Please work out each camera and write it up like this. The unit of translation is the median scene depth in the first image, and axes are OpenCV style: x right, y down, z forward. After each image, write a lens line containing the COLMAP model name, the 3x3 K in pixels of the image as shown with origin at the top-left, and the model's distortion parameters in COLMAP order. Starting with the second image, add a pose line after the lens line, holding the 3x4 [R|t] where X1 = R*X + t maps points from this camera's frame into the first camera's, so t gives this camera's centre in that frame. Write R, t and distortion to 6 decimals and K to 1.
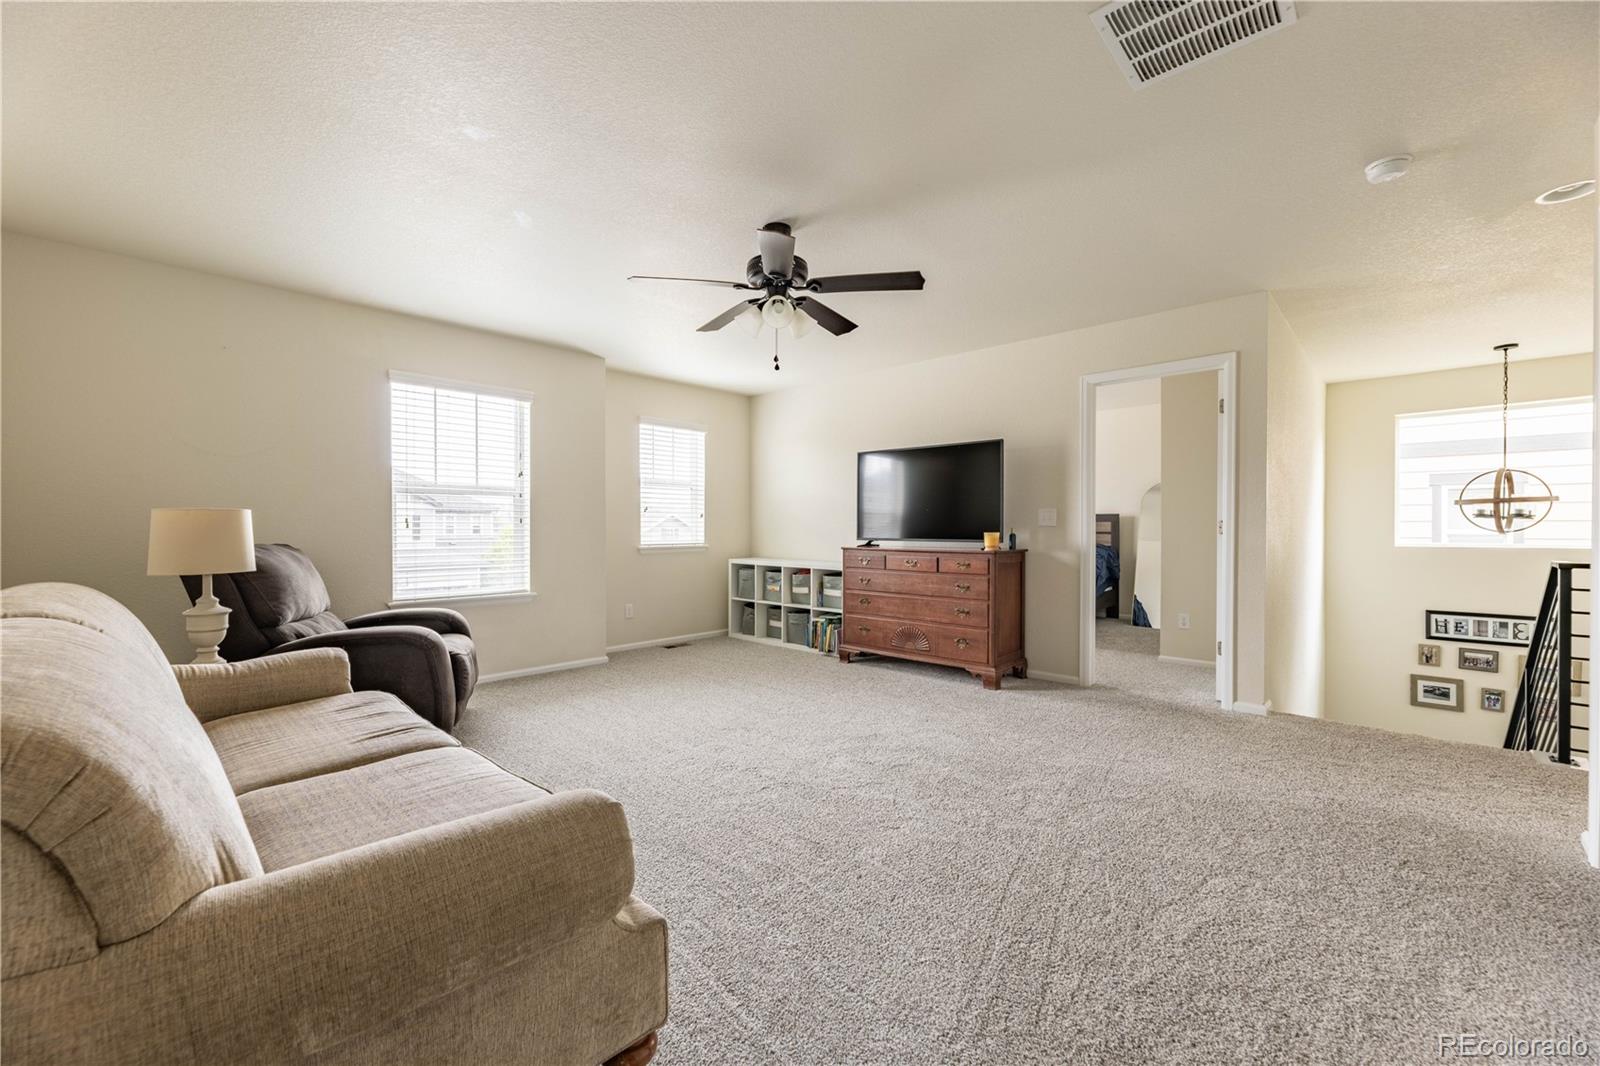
lens RADIAL K [[651.5, 0, 793.7], [0, 651.5, 532.6], [0, 0, 1]] dist [-0.000207, -0.000449]
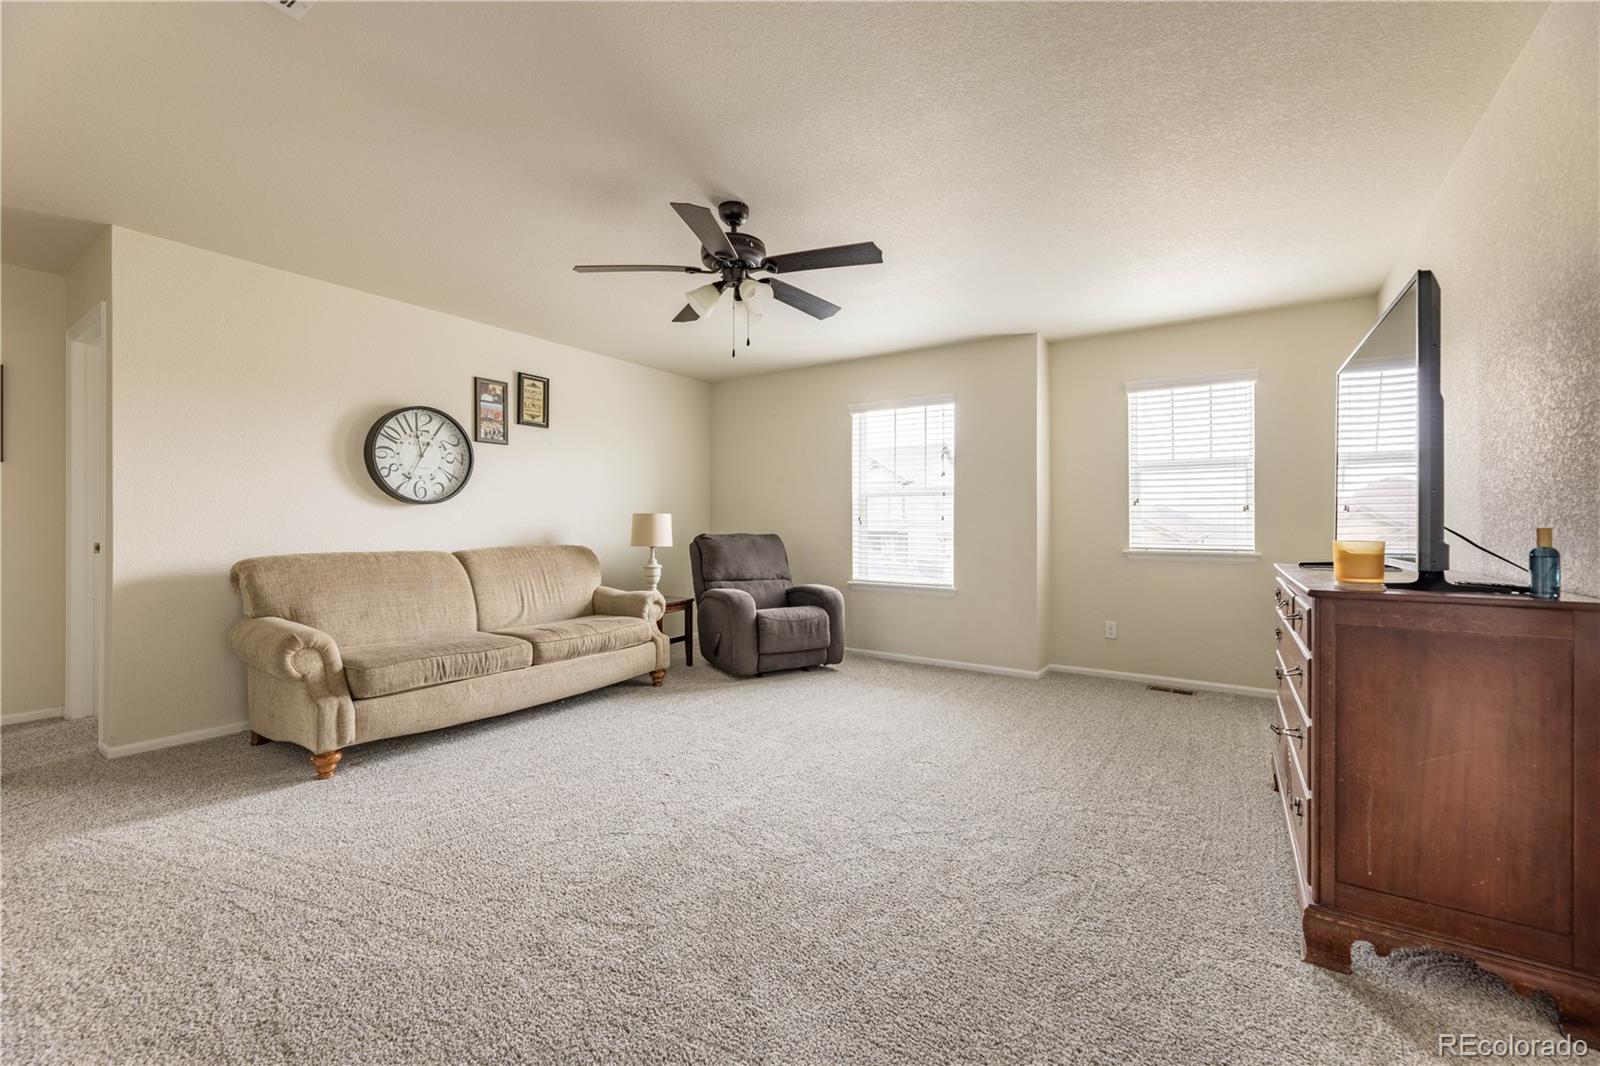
lens RADIAL K [[651.5, 0, 795.0], [0, 651.5, 525.1], [0, 0, 1]] dist [-0.000207, -0.000449]
pose [[0.161385, 0.004712, -0.986880, 0.525765], [-0.012300, 0.999921, 0.002763, -0.006241], [0.986815, 0.011693, 0.161430, 0.534375]]
